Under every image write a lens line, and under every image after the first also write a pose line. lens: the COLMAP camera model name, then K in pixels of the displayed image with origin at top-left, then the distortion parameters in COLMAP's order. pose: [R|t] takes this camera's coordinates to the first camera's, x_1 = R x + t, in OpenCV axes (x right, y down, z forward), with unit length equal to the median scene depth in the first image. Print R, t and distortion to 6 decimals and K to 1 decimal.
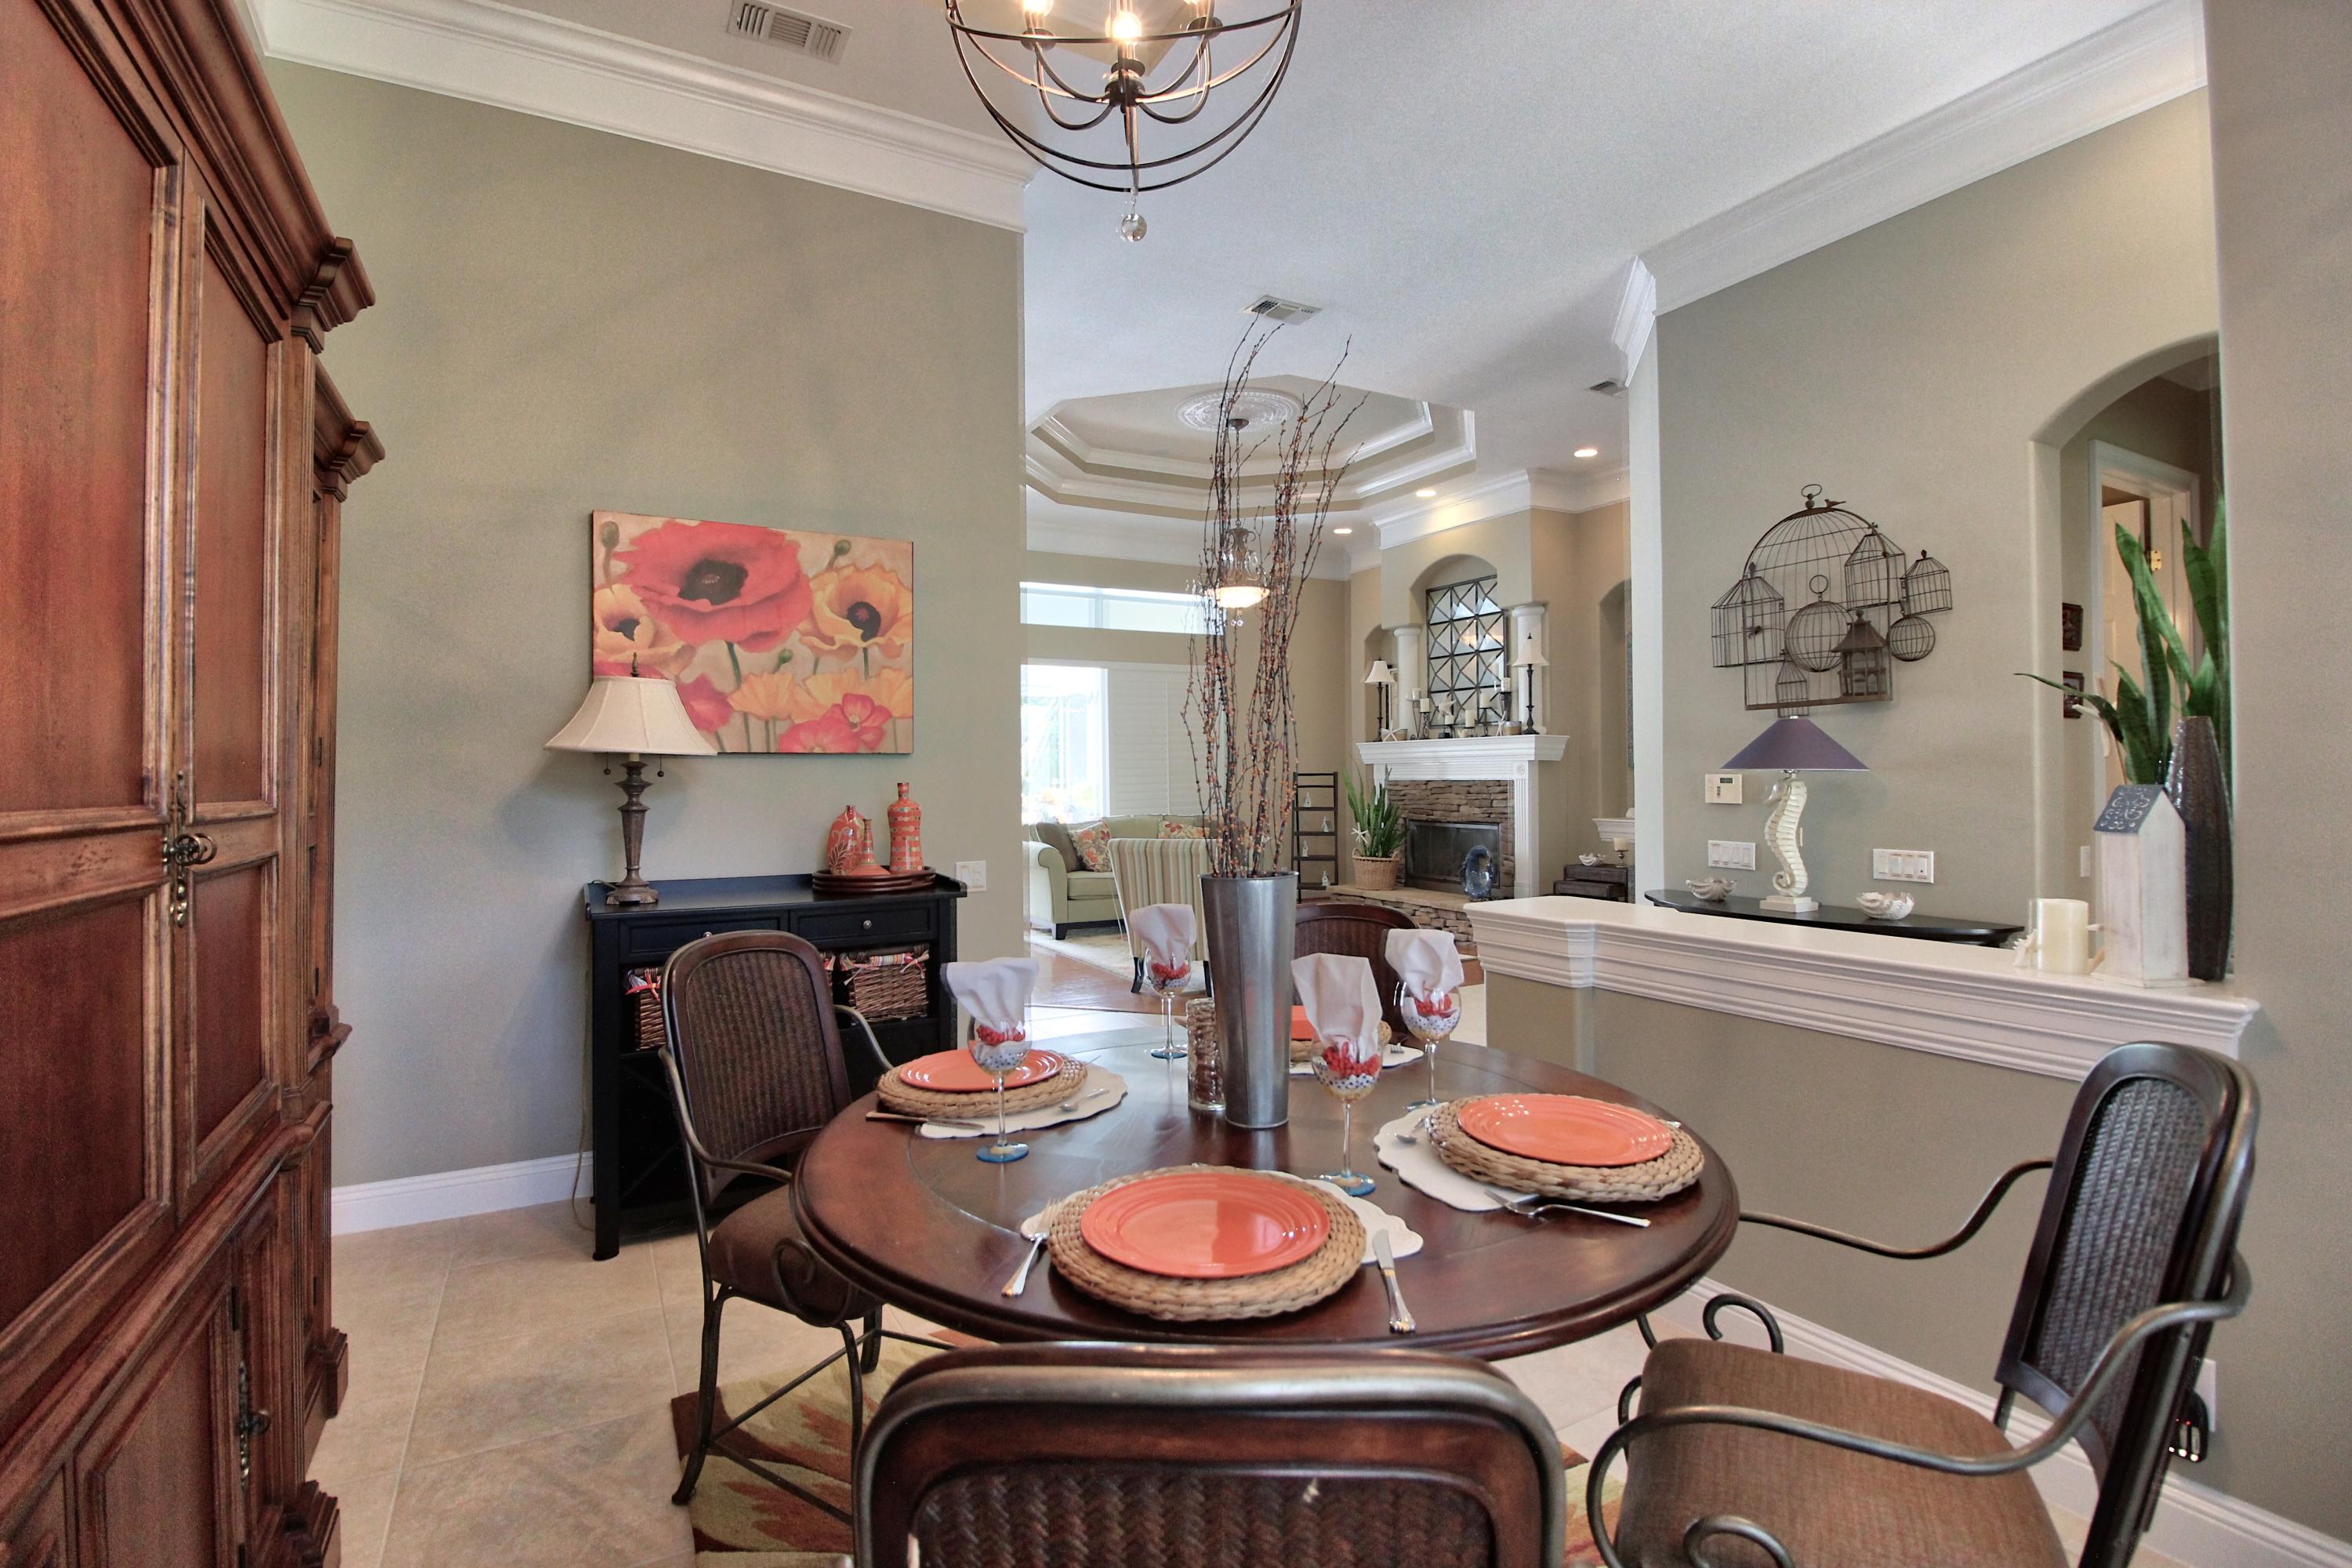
lens RADIAL K [[1083.5, 0, 1167.1], [0, 1083.5, 765.5], [0, 0, 1]] dist [0.001849, -0.015193]
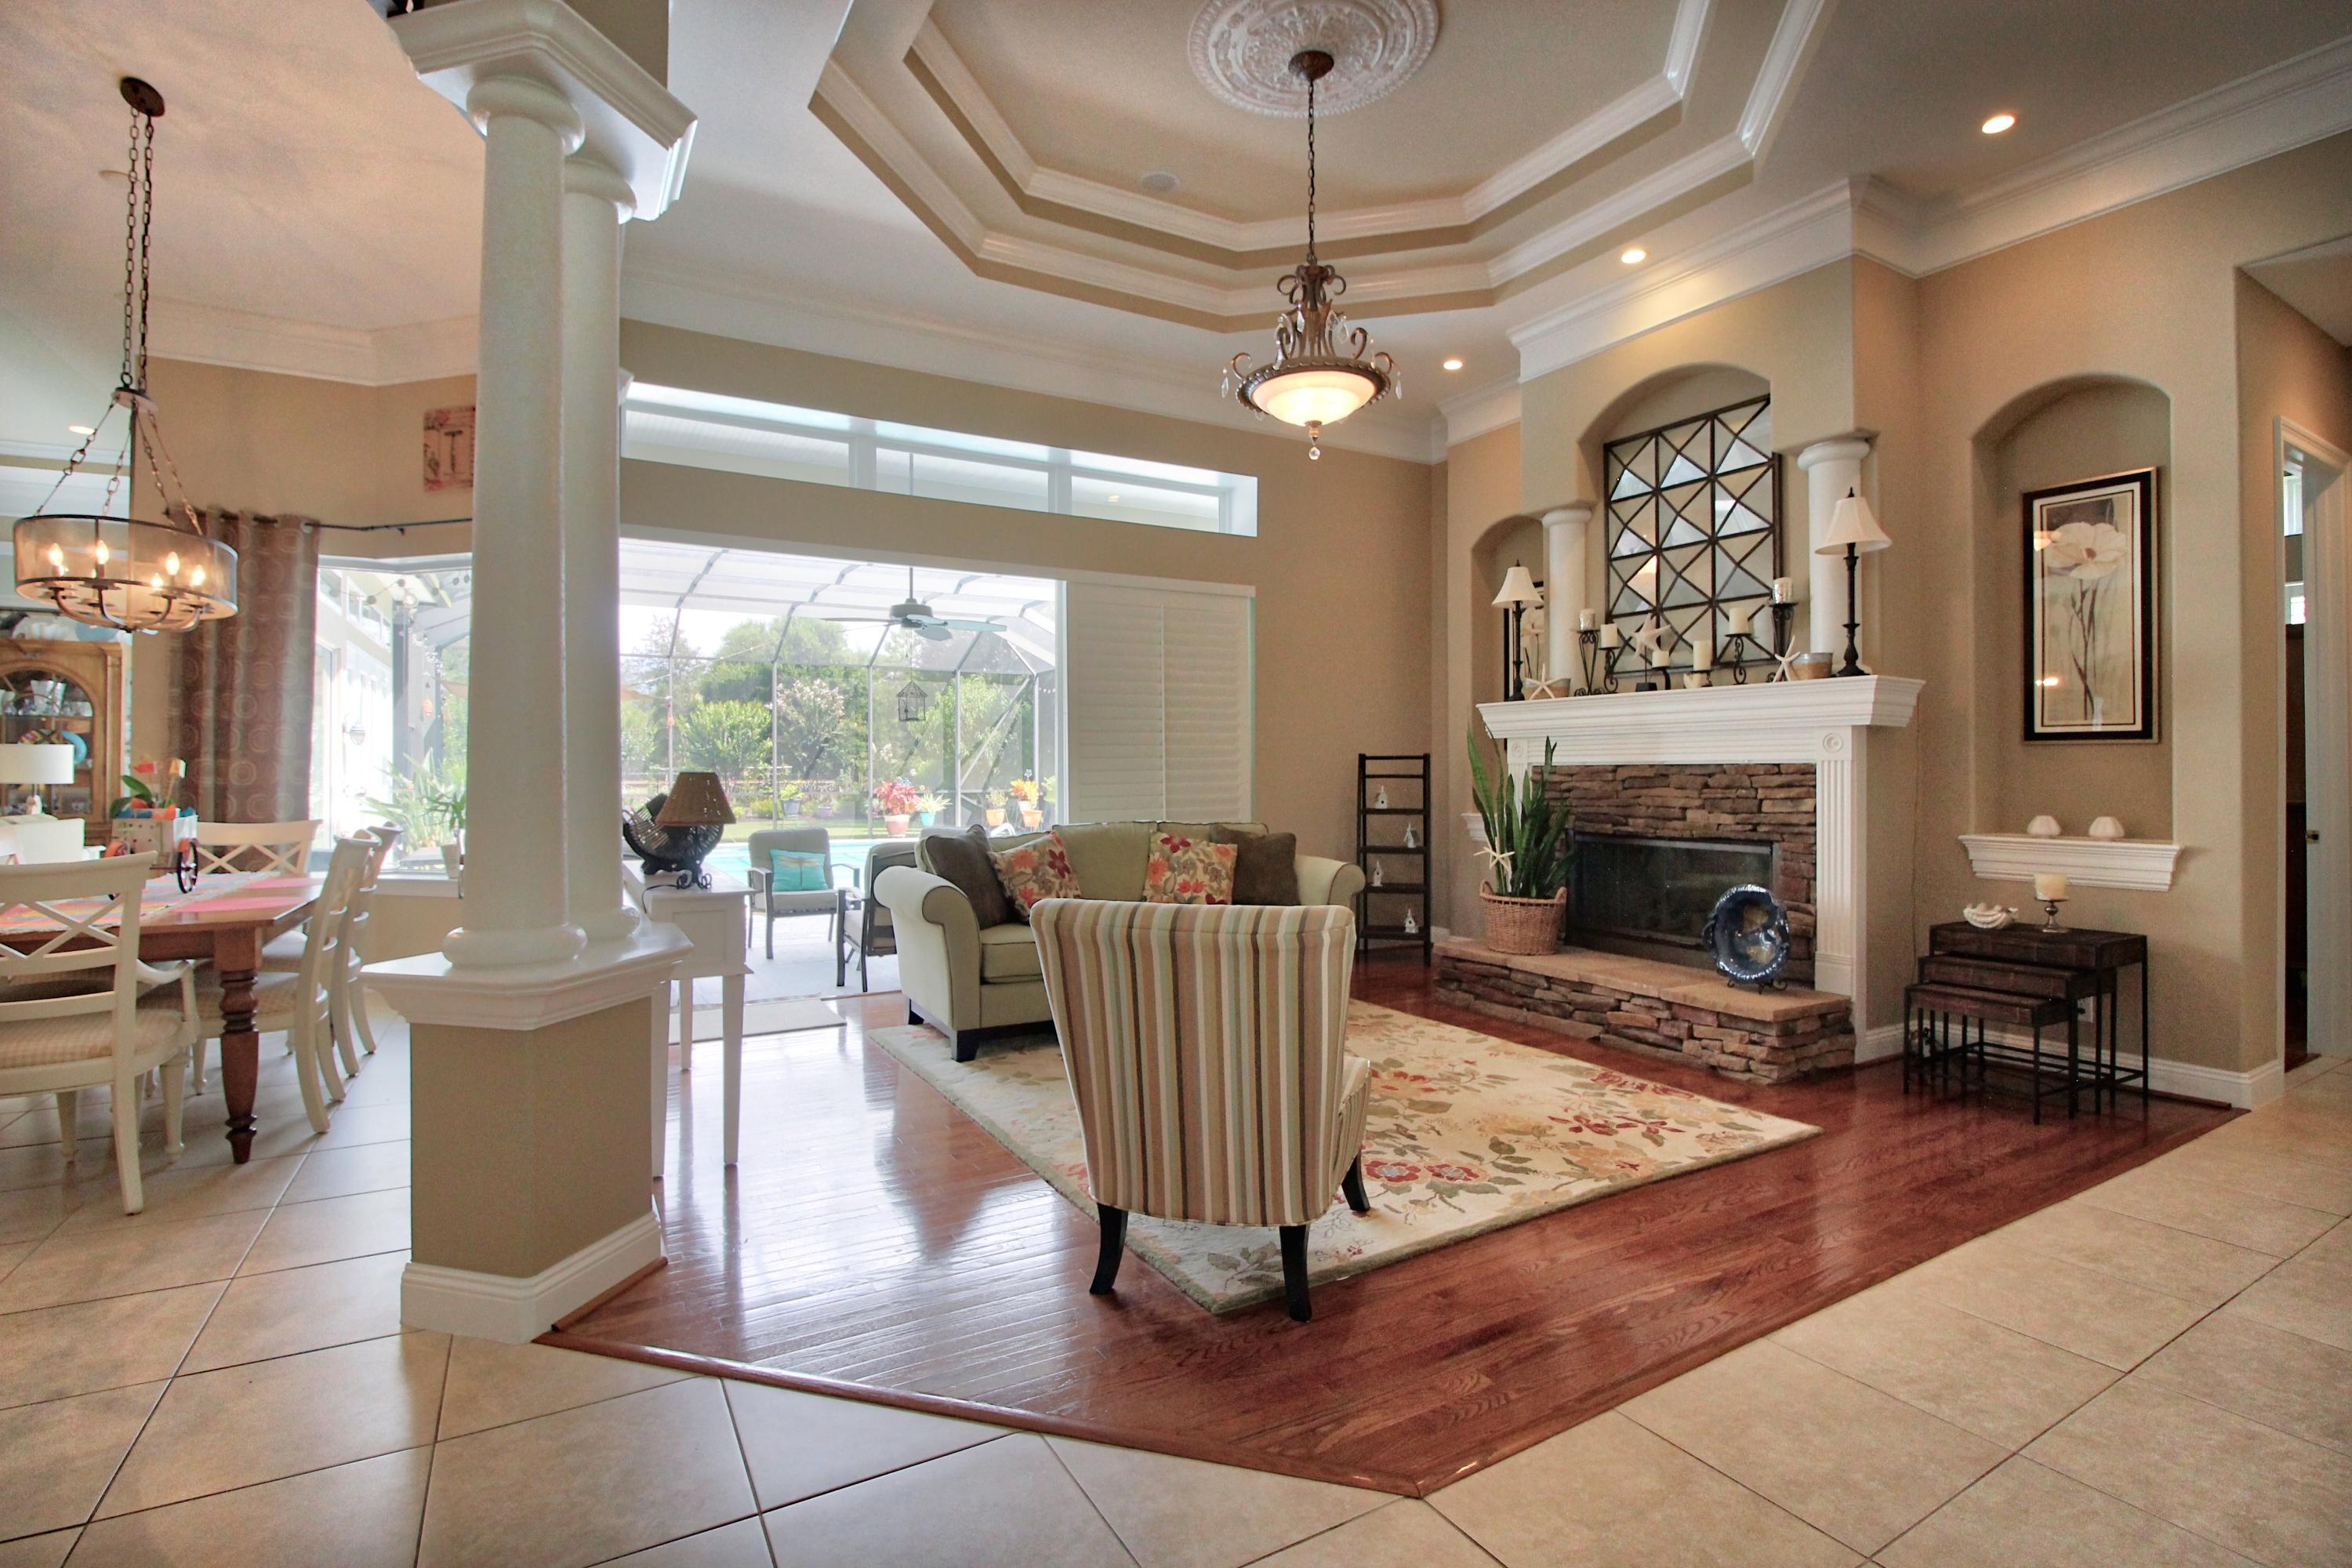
lens RADIAL K [[1083.5, 0, 1167.1], [0, 1083.5, 765.5], [0, 0, 1]] dist [0.001849, -0.015193]
pose [[0.999826, 0.006907, 0.017344, -0.009341], [-0.006977, 0.999968, 0.003965, 0.013542], [-0.017316, -0.004085, 0.999842, 0.430351]]
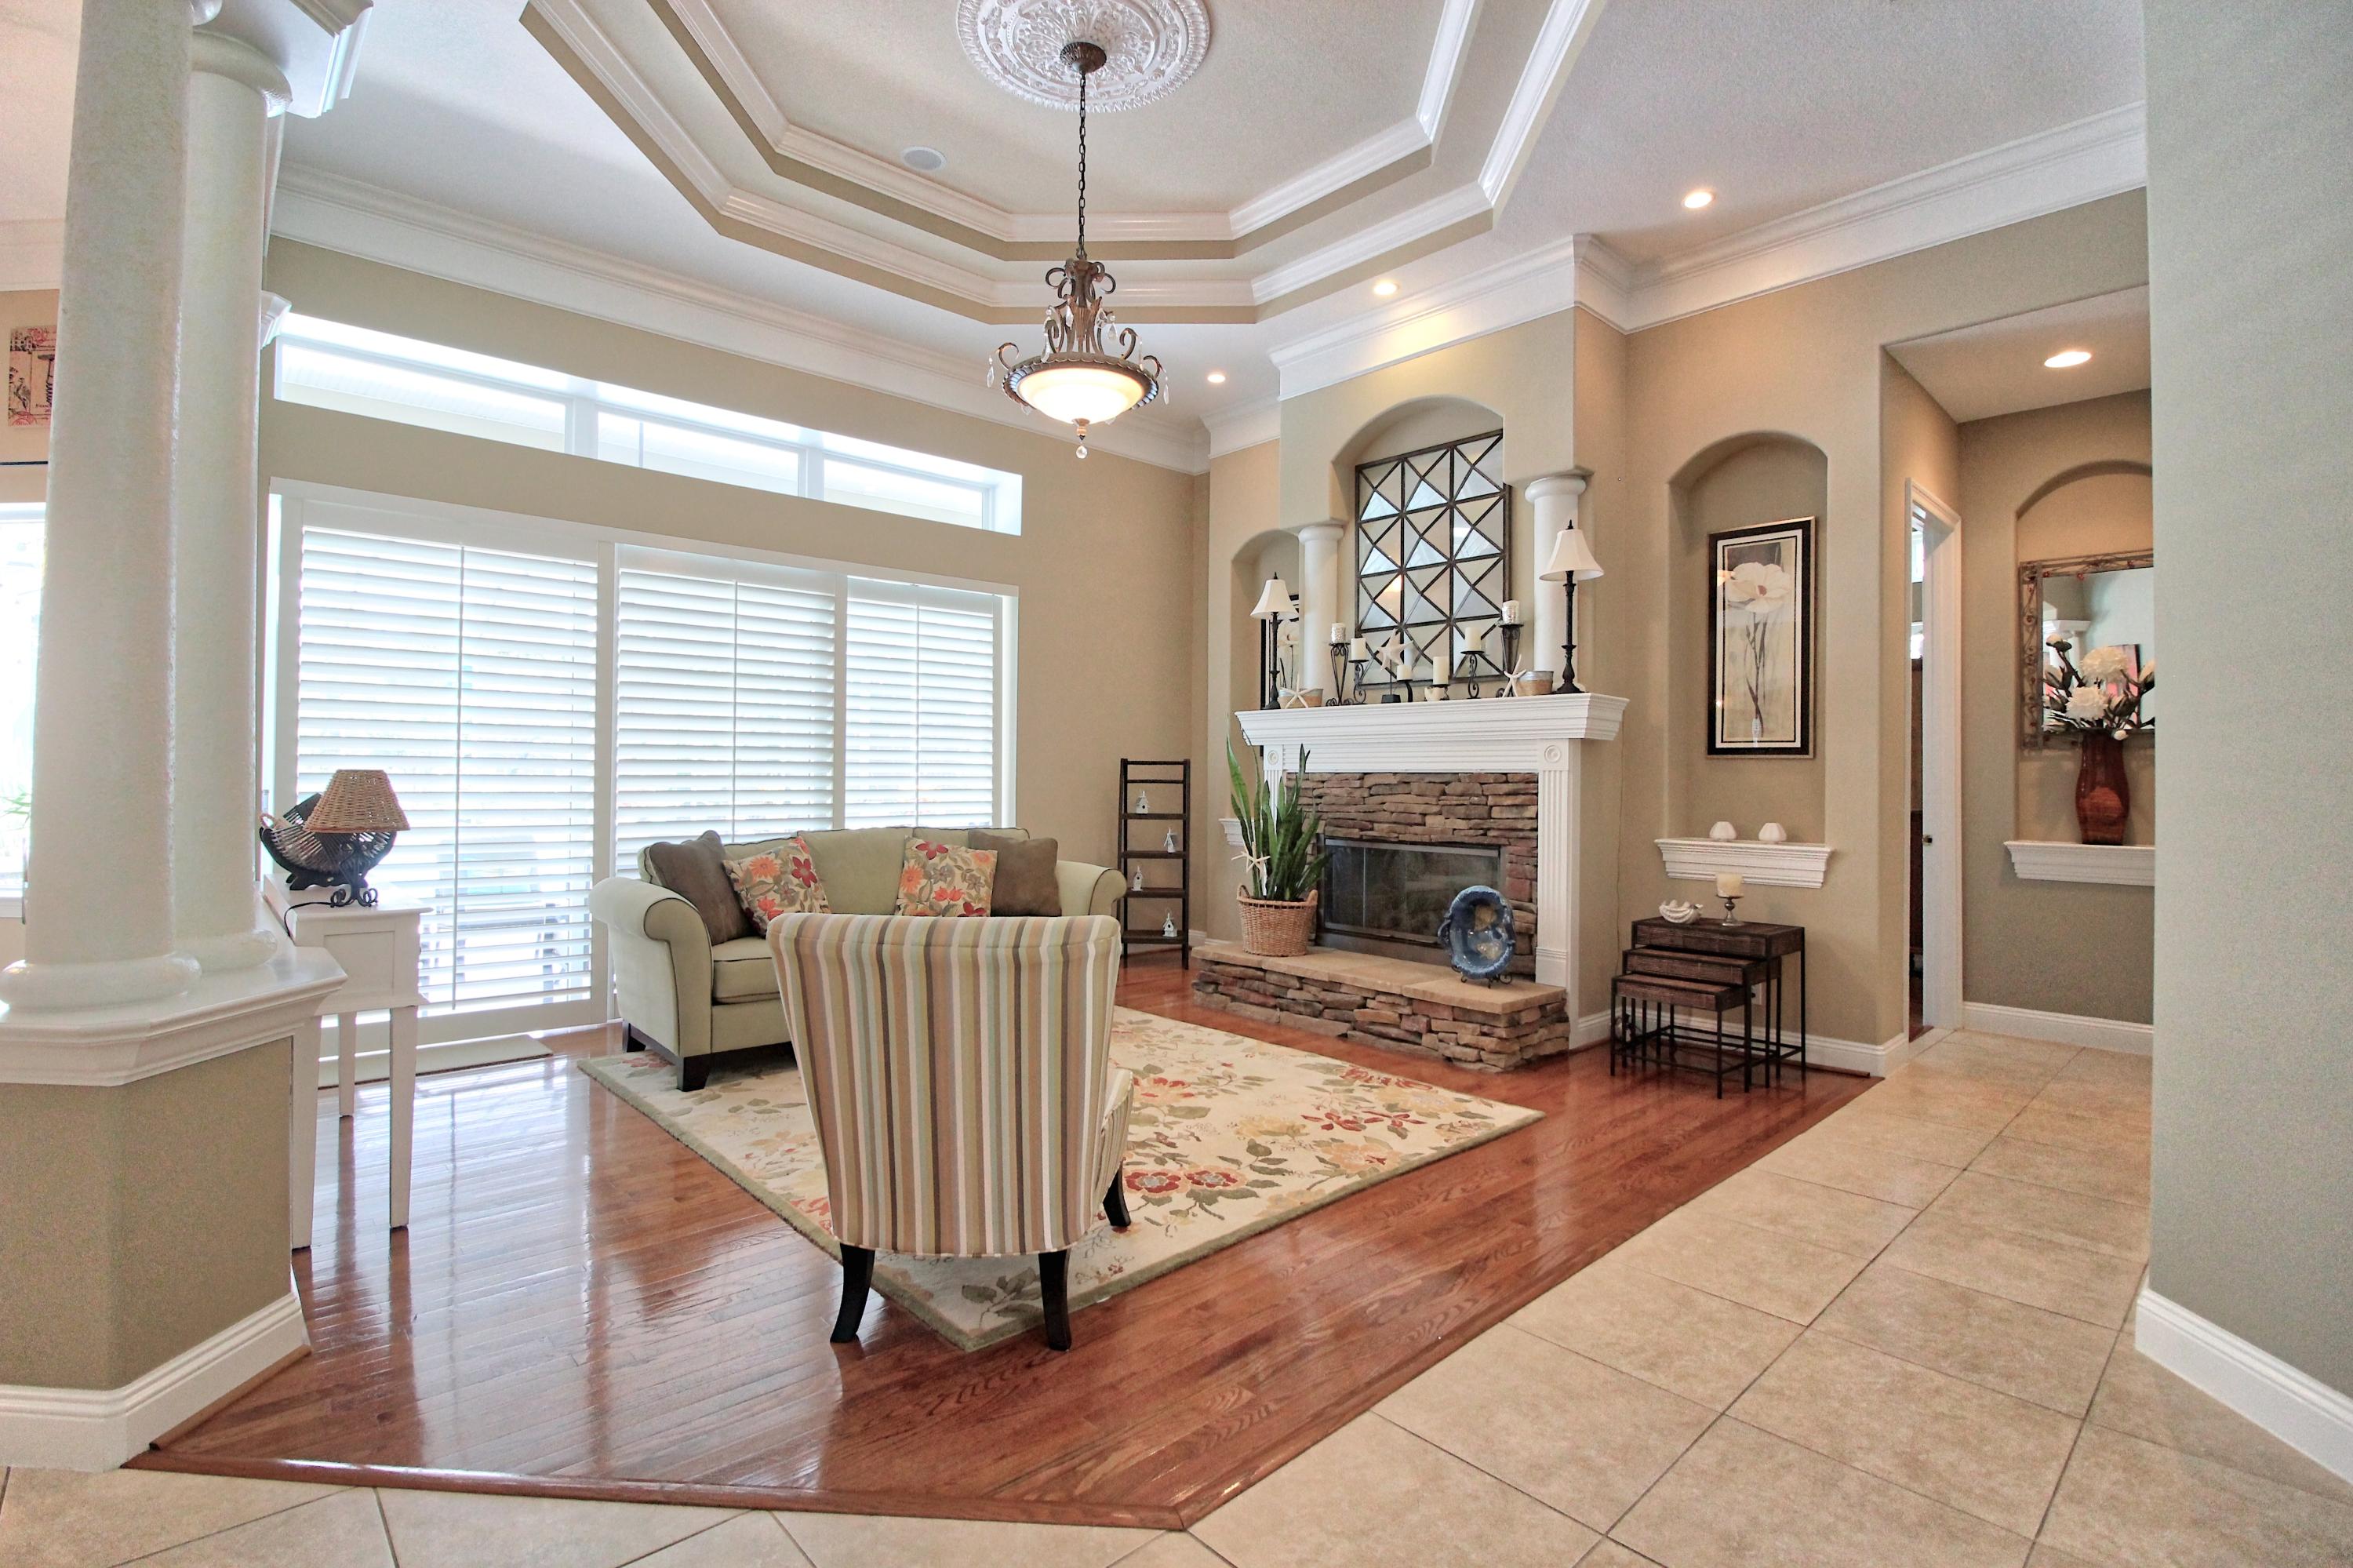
lens RADIAL K [[1084.0, 0, 1167.6], [0, 1084.0, 765.4], [0, 0, 1]] dist [0.001849, -0.015193]
pose [[0.971641, 0.018796, 0.235712, -0.008969], [-0.018674, 0.999822, -0.002751, 0.013657], [-0.235722, -0.001729, 0.971819, 0.441576]]
